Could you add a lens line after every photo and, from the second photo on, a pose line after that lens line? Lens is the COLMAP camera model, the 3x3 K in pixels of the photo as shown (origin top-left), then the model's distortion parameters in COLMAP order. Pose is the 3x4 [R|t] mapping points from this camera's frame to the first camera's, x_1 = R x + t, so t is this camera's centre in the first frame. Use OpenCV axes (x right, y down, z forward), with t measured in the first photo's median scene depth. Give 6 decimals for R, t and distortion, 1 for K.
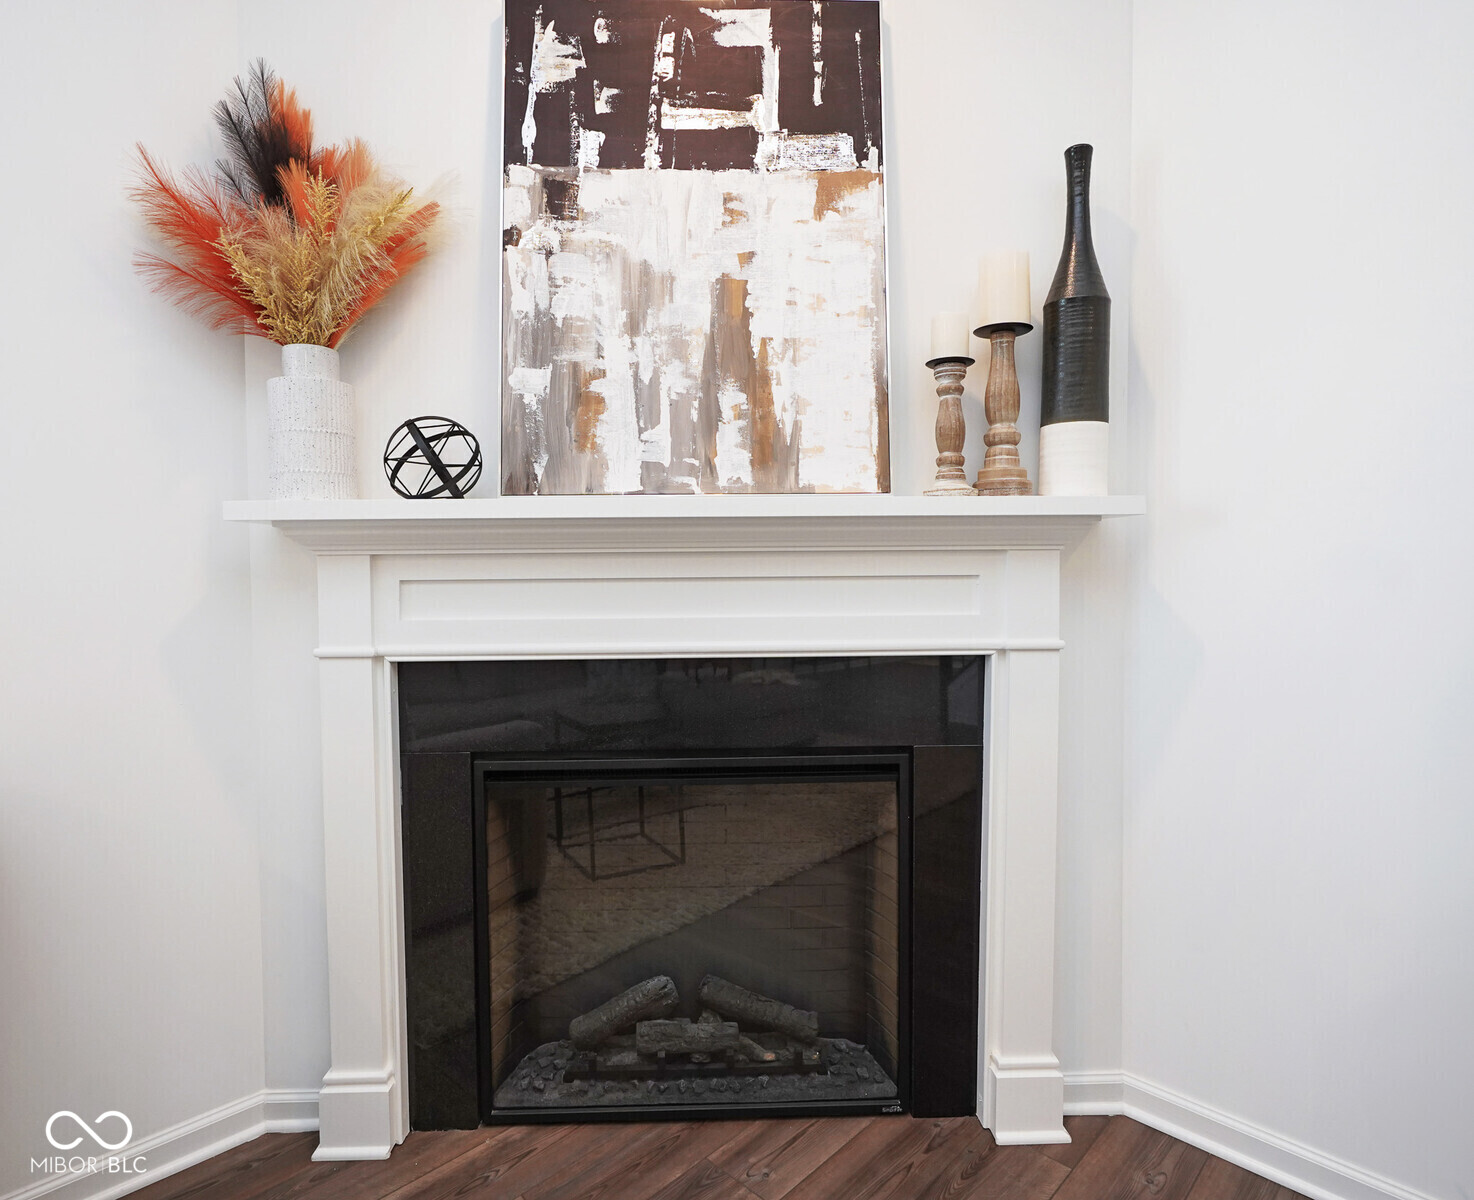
lens RADIAL K [[837.2, 0, 737.6], [0, 837.2, 611.1], [0, 0, 1]] dist [-0.004684, -0.002927]
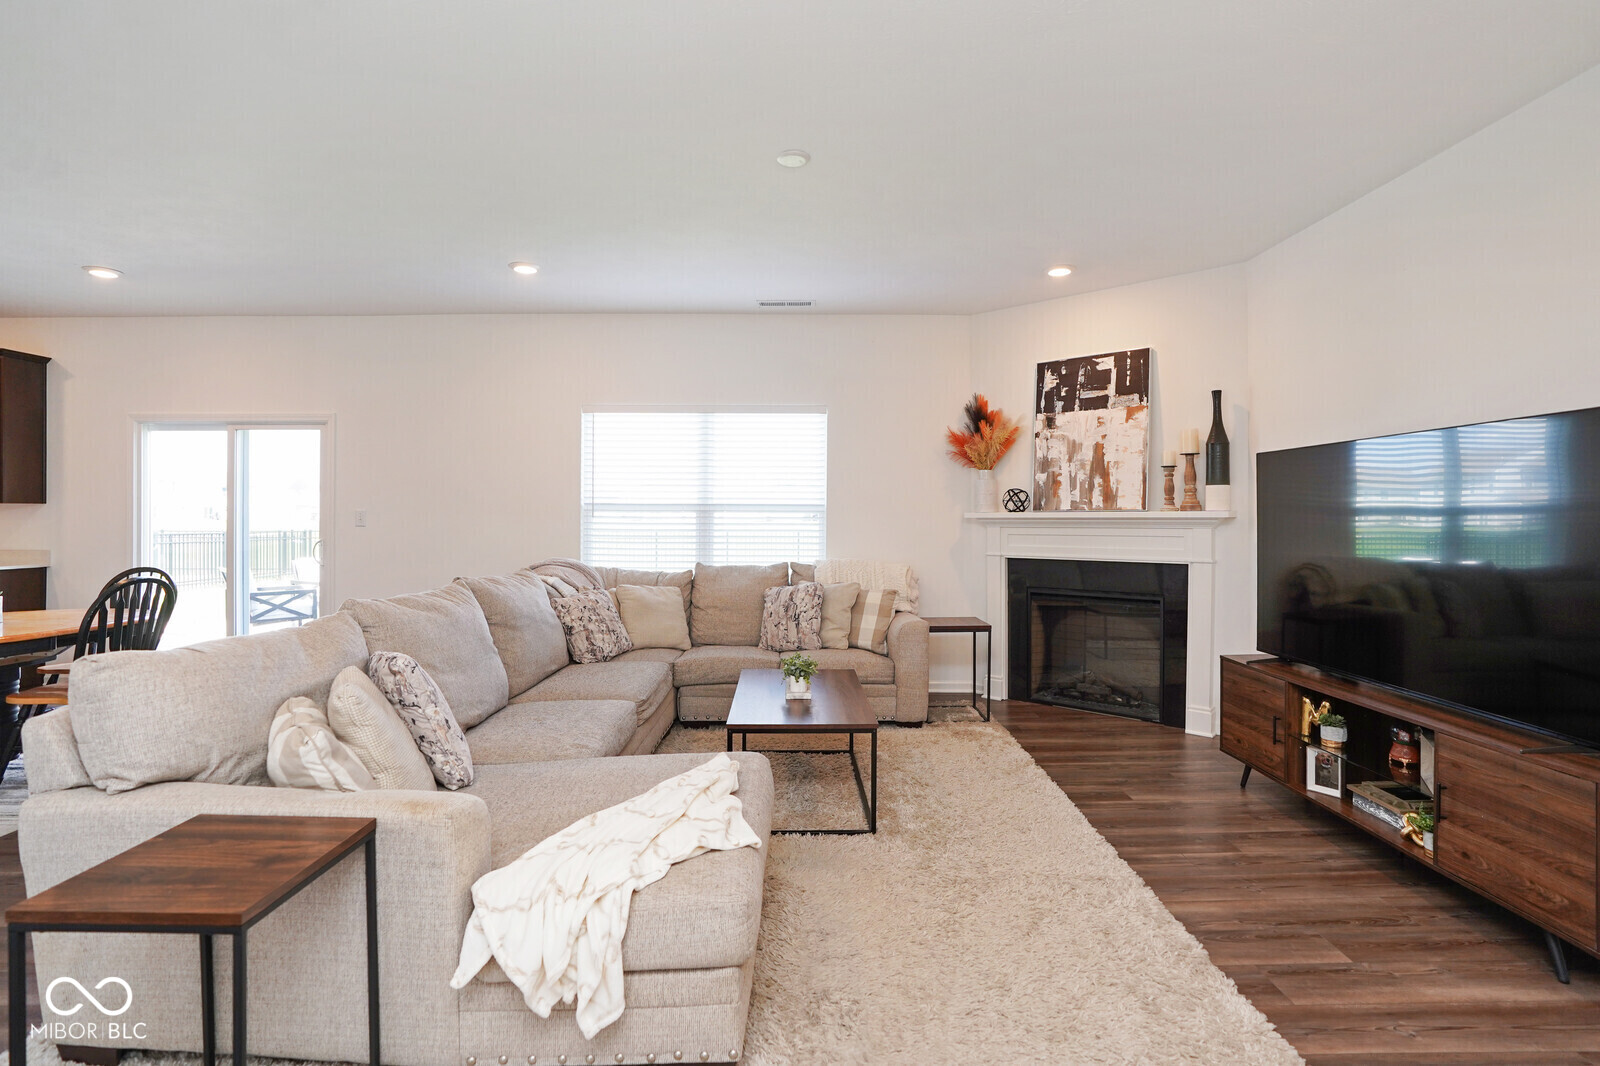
lens RADIAL K [[745.5, 0, 799.0], [0, 745.5, 528.2], [0, 0, 1]] dist [-0.044177, 0.011393]
pose [[0.681712, 0.018070, -0.731397, 1.290274], [-0.023294, 0.999724, 0.002987, -0.052436], [0.731250, 0.015001, 0.681945, -1.776495]]
